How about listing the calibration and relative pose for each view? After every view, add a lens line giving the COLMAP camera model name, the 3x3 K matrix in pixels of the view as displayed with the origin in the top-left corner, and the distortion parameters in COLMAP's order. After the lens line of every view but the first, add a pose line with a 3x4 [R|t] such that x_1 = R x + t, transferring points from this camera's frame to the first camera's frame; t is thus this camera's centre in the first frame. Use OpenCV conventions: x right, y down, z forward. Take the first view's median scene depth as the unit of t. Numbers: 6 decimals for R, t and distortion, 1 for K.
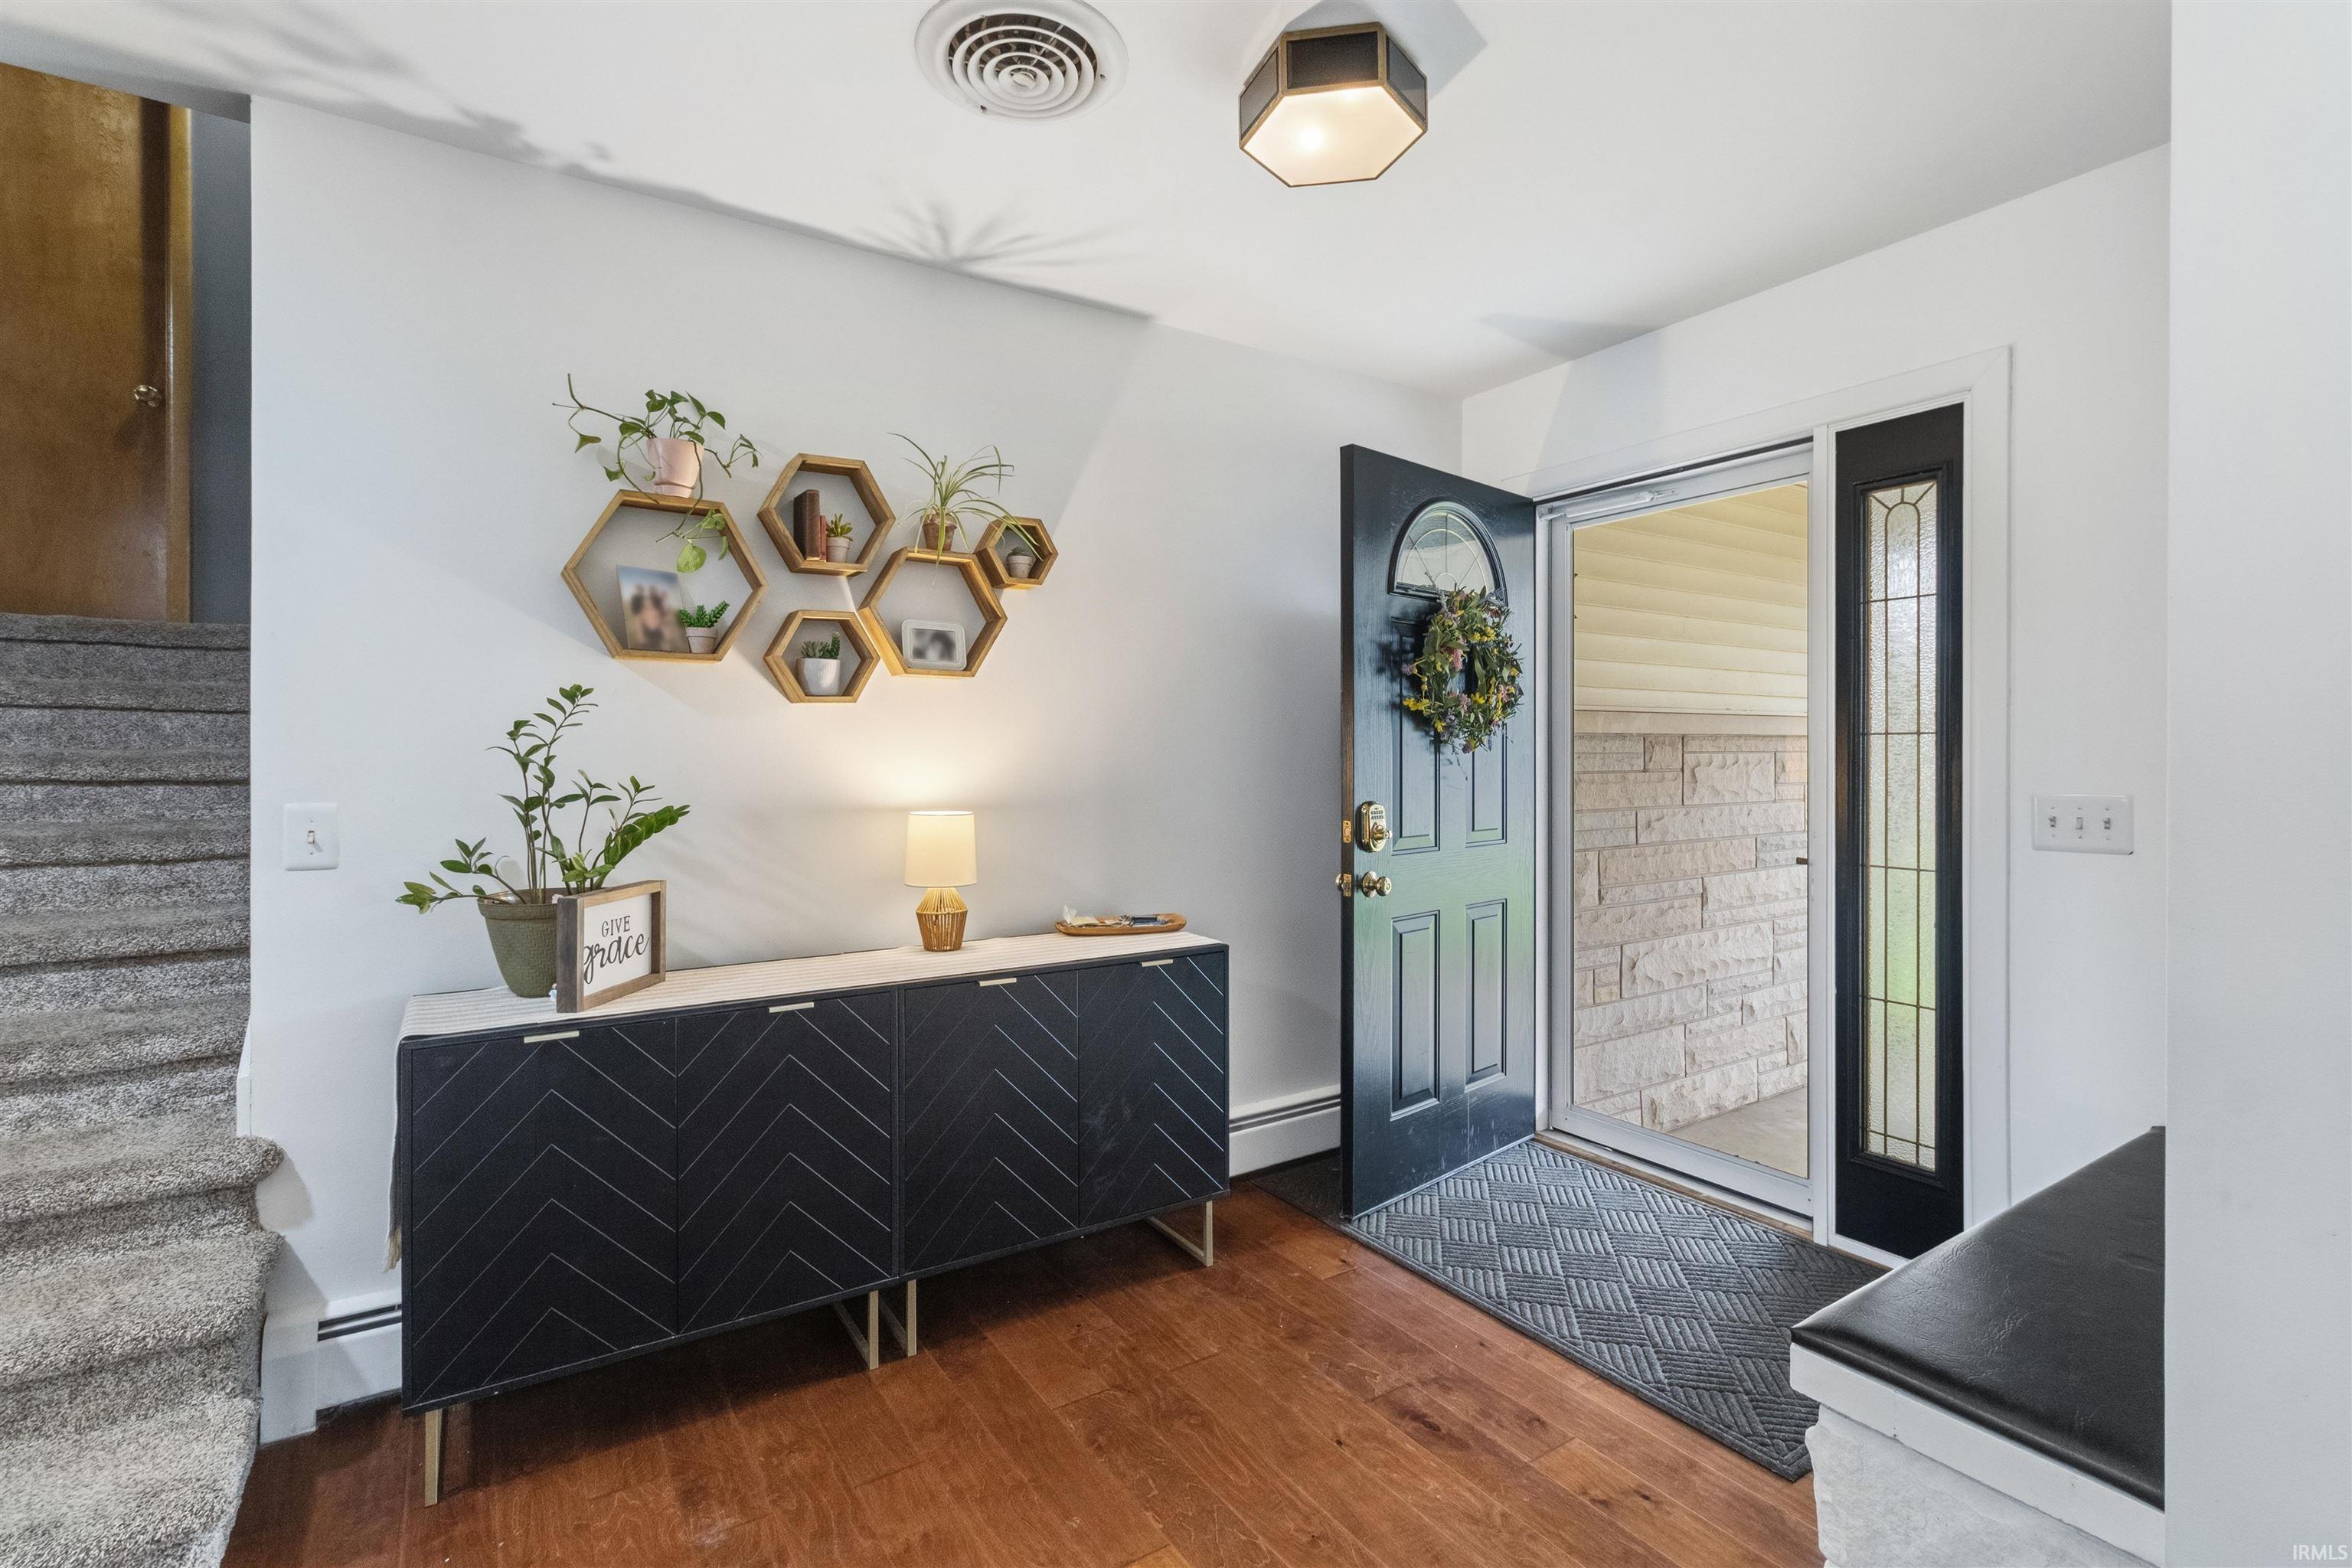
lens RADIAL K [[1097.8, 0, 1195.1], [0, 1097.8, 757.0], [0, 0, 1]] dist [-0.000547, -0.000171]
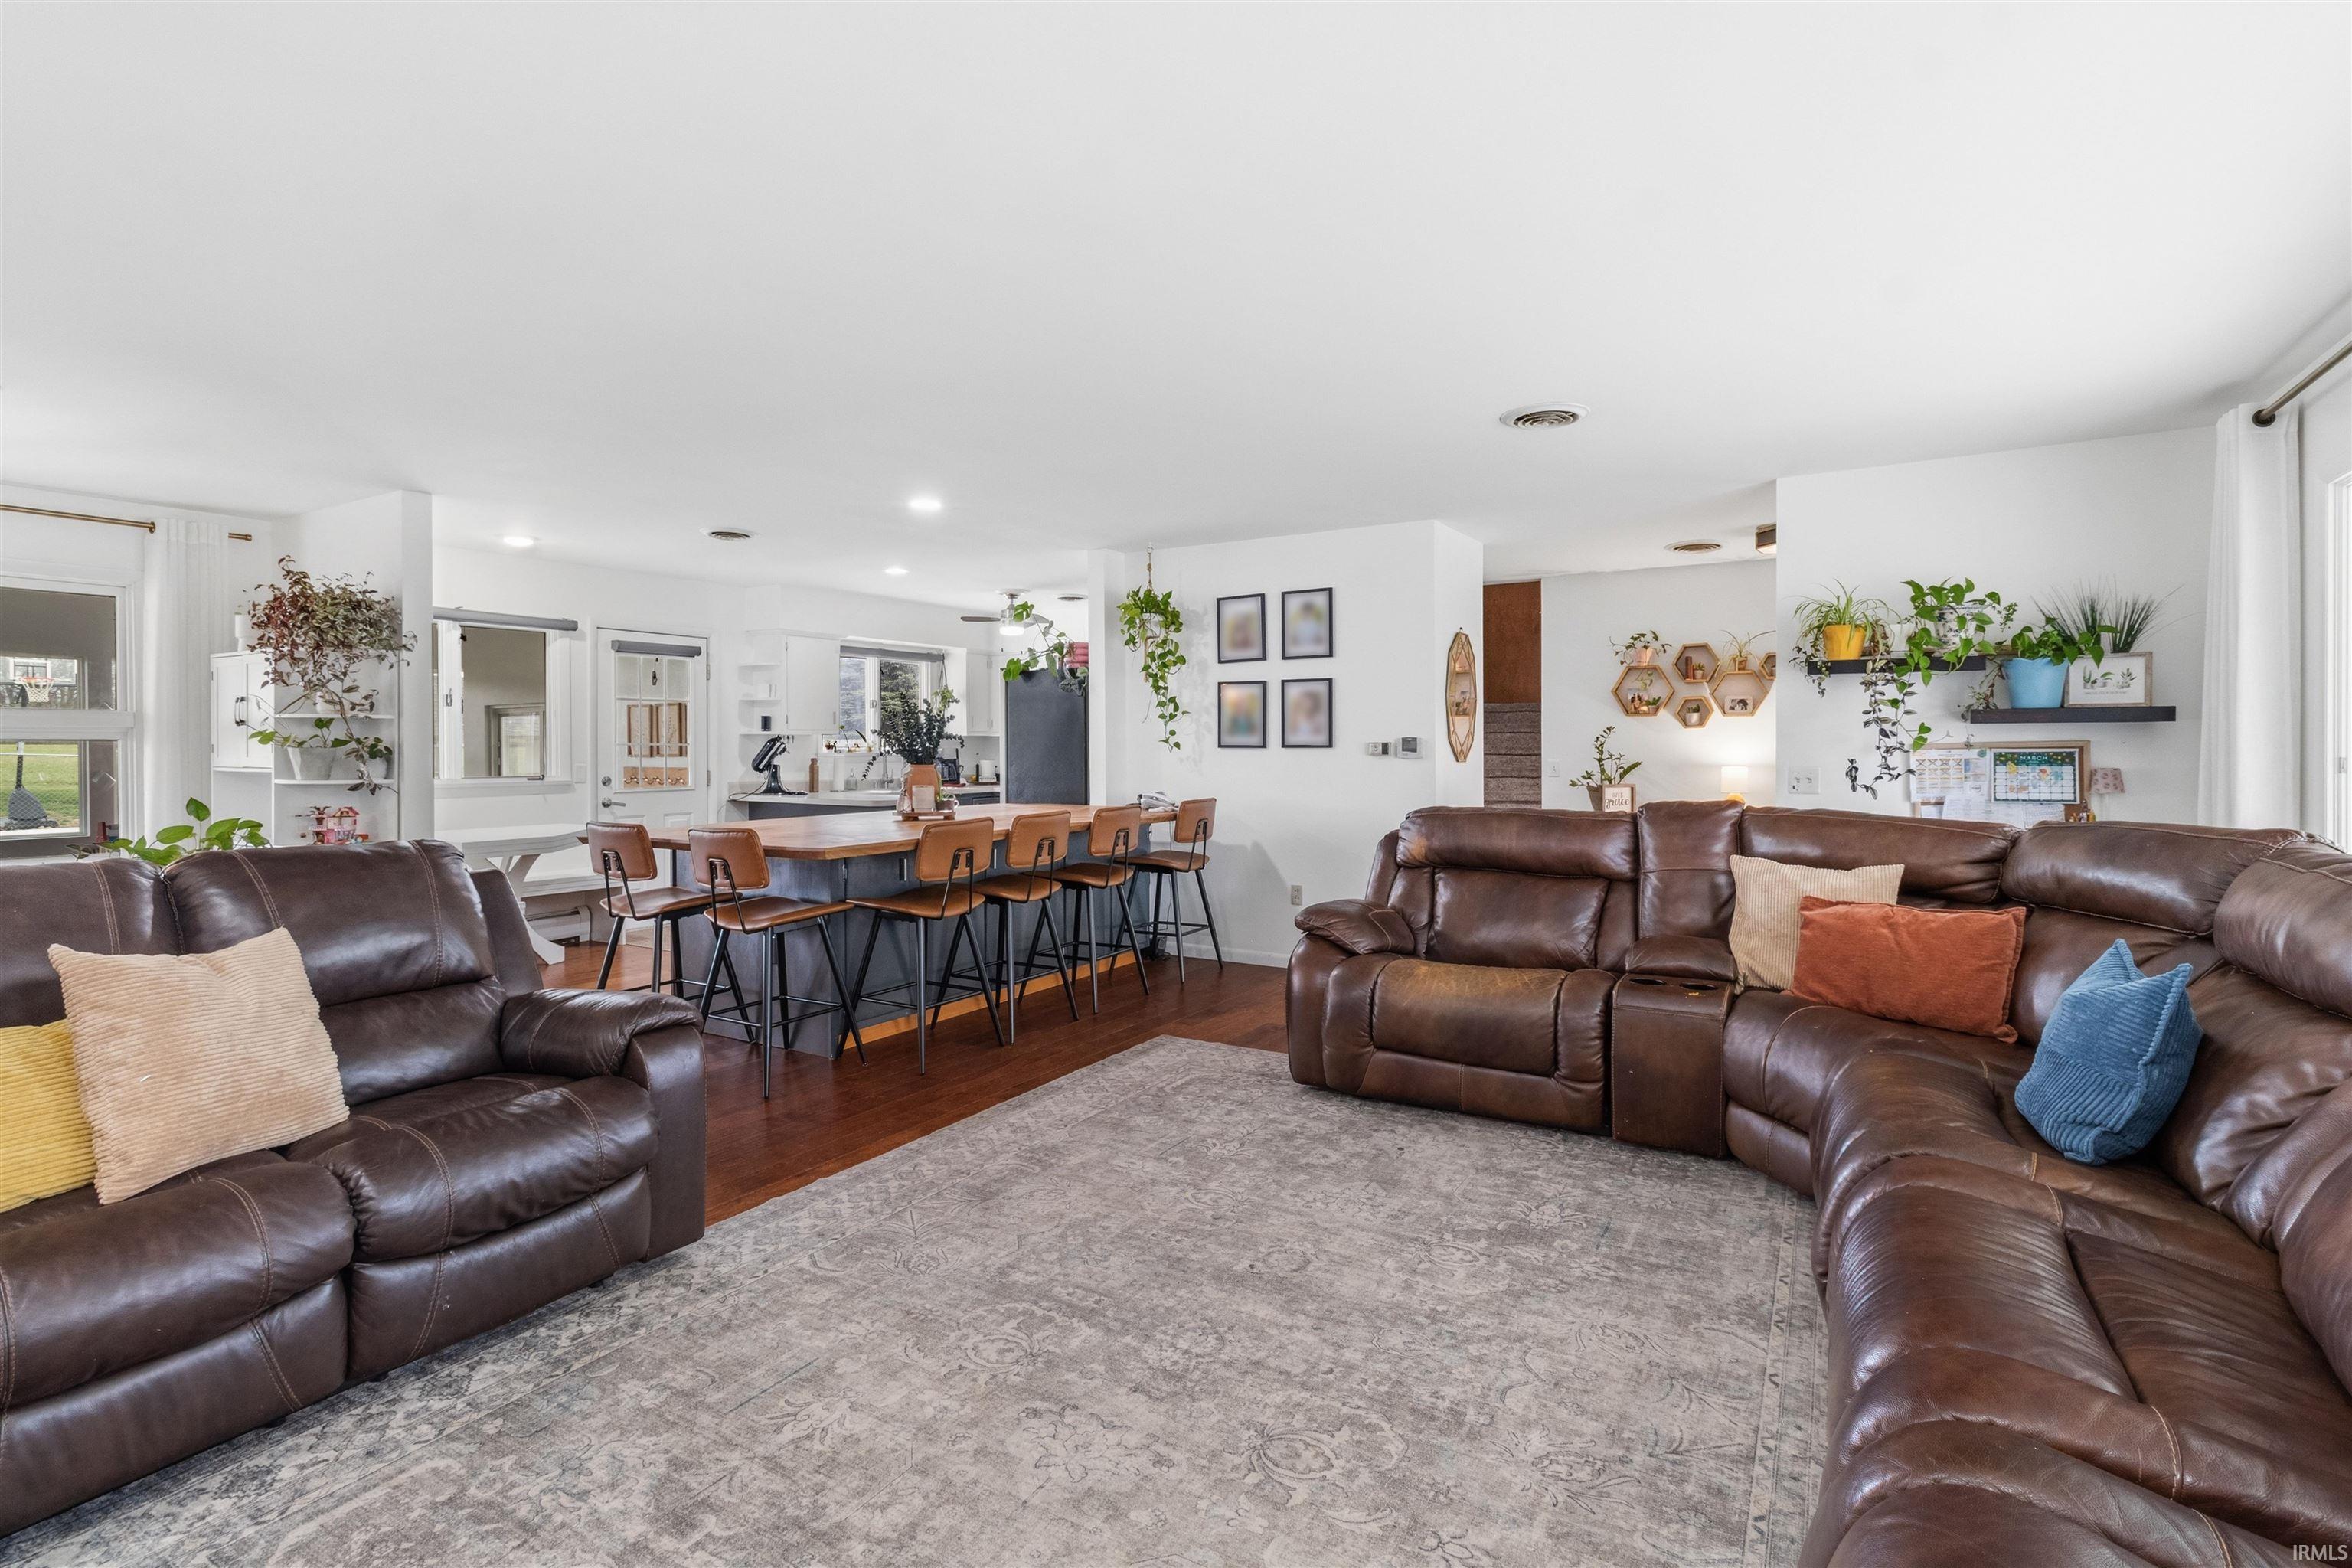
lens RADIAL K [[1097.8, 0, 1195.1], [0, 1097.8, 757.0], [0, 0, 1]] dist [-0.000547, -0.000171]
pose [[0.442960, 0.007521, -0.896510, 1.749115], [-0.001622, 0.999970, 0.007588, 0.008211], [0.896540, -0.001907, 0.442959, -1.527230]]
